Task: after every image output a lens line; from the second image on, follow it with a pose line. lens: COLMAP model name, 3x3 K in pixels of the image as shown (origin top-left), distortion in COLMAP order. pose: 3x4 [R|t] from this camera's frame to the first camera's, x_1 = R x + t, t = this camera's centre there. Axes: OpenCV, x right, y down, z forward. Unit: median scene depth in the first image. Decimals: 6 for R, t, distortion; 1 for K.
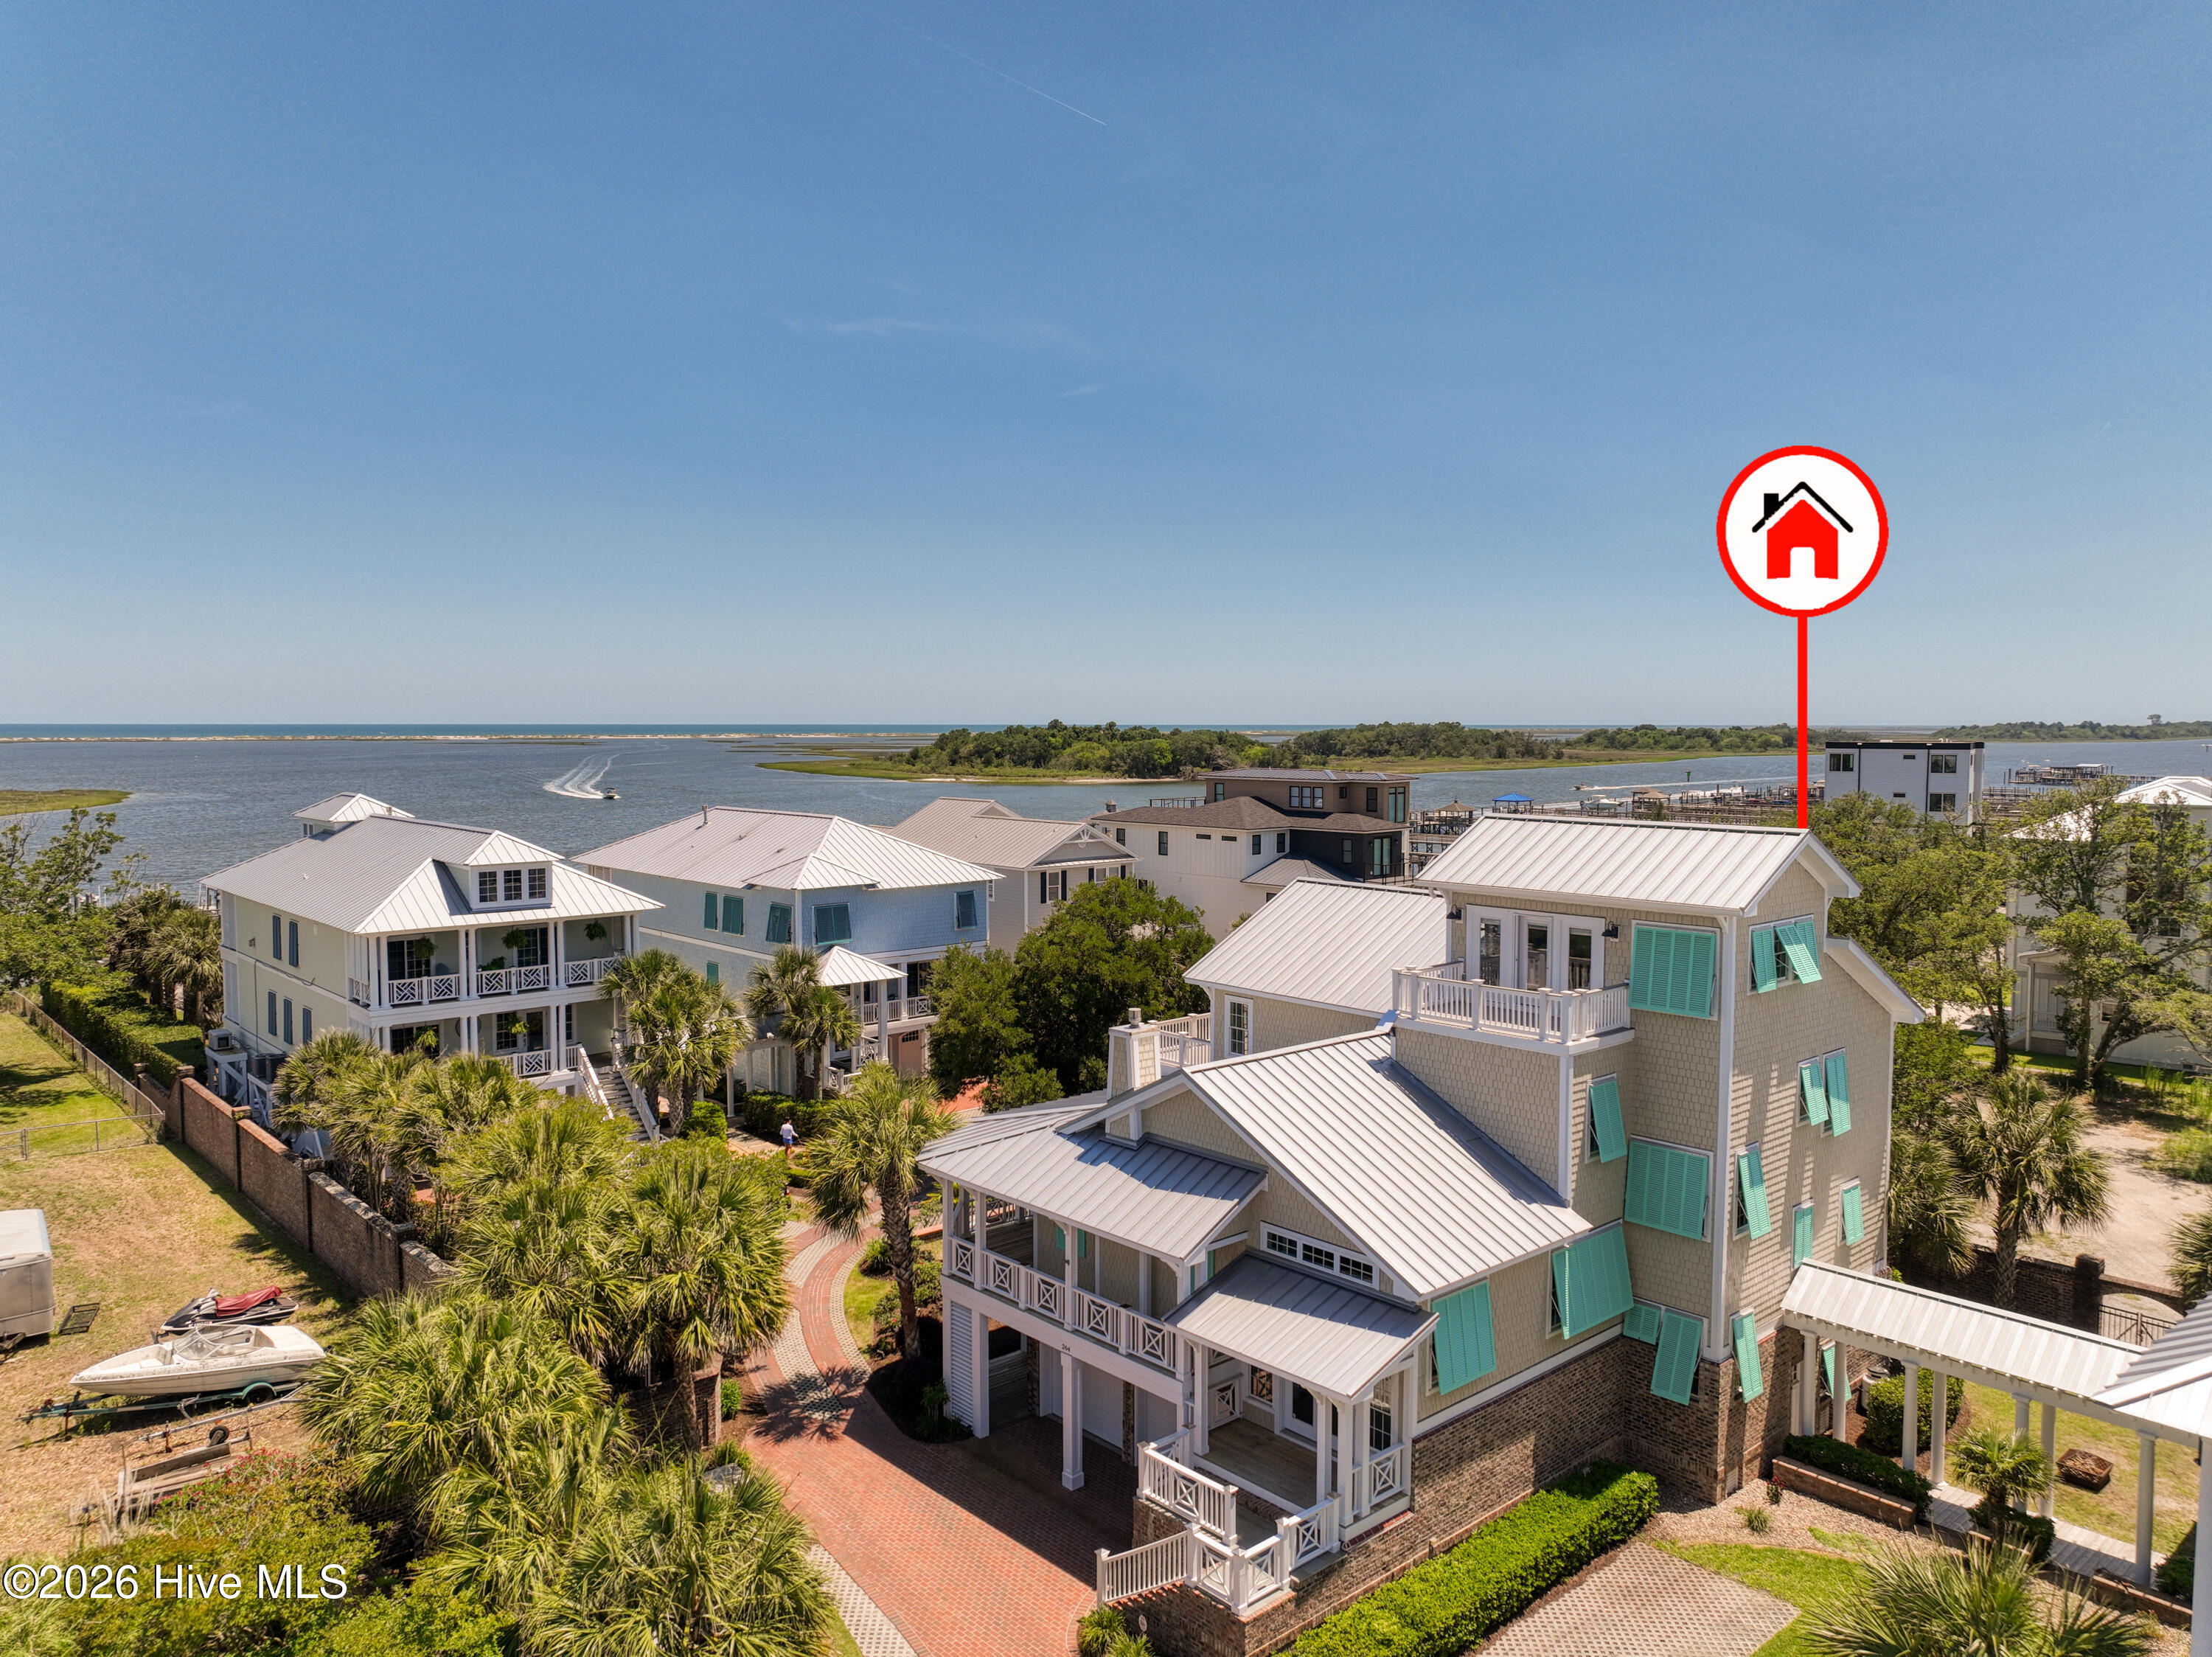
lens RADIAL K [[1555.0, 0, 1106.7], [0, 1555.0, 824.3], [0, 0, 1]] dist [-0.000657, 0.020186]
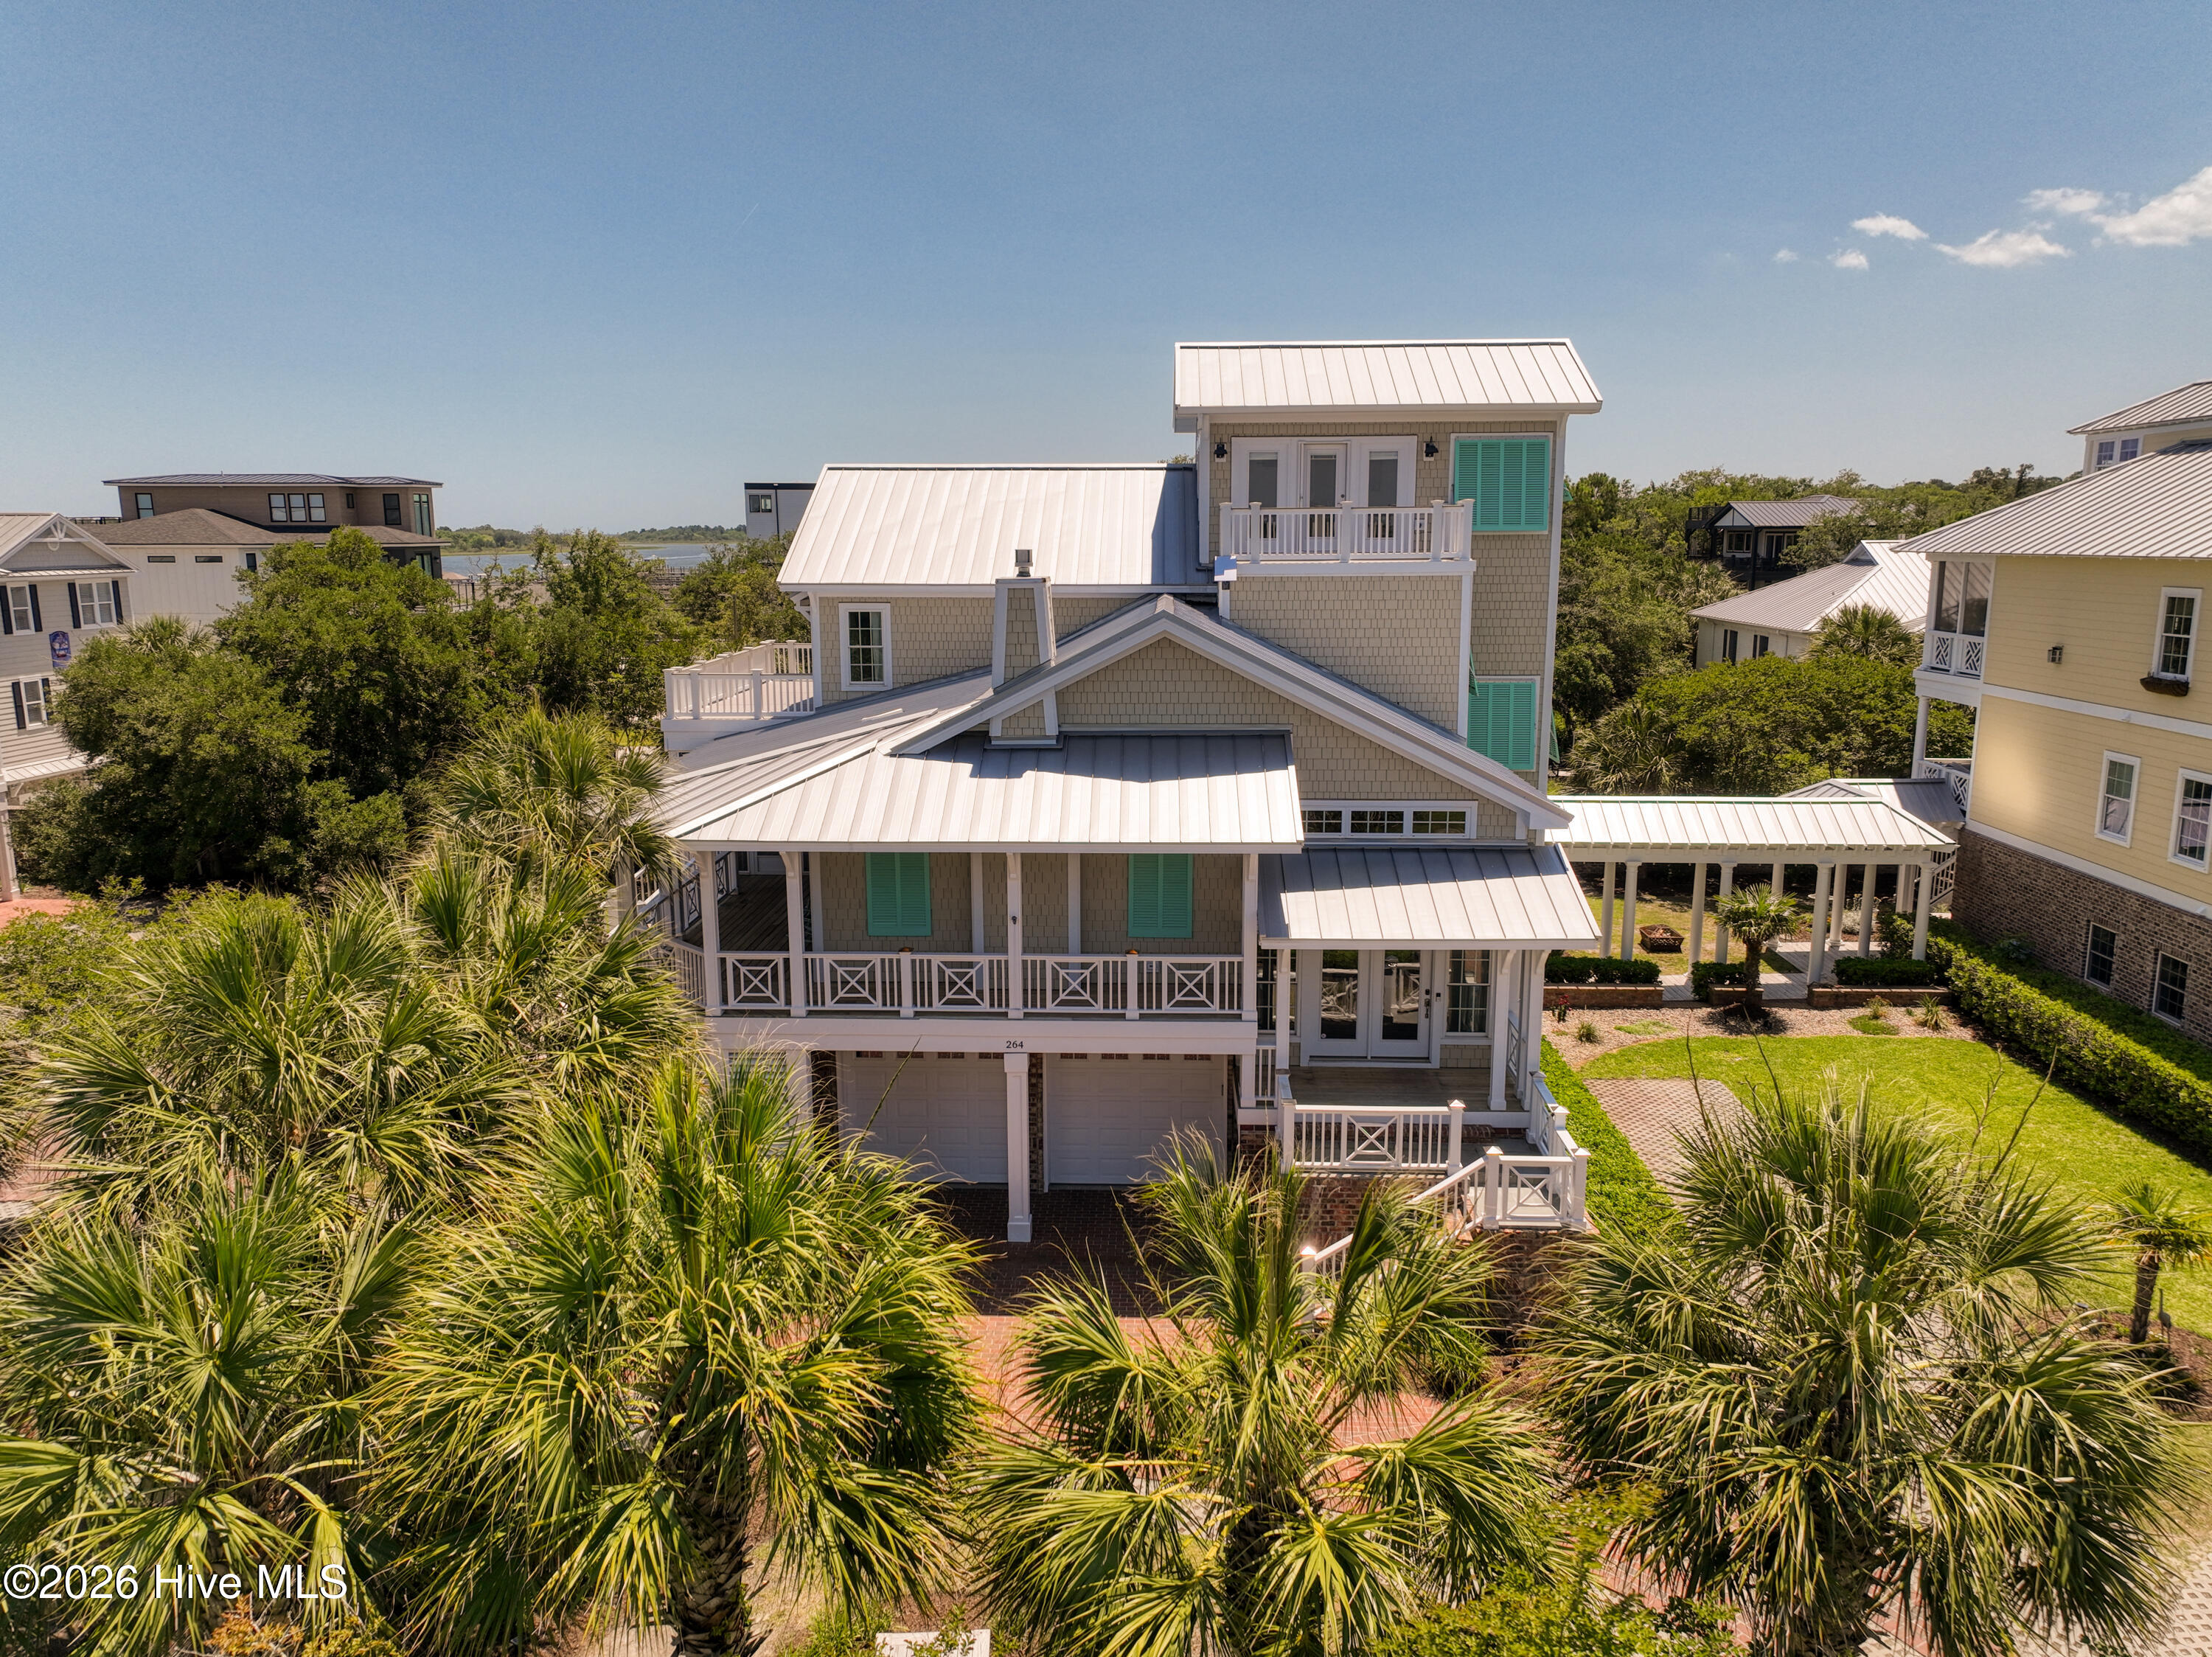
lens RADIAL K [[1555.0, 0, 1104.6], [0, 1555.0, 827.9], [0, 0, 1]] dist [-0.000657, 0.020186]
pose [[0.700214, -0.137725, 0.700523, -0.364847], [0.050606, 0.988323, 0.143723, 0.115773], [-0.712138, -0.065186, 0.699007, 0.394852]]
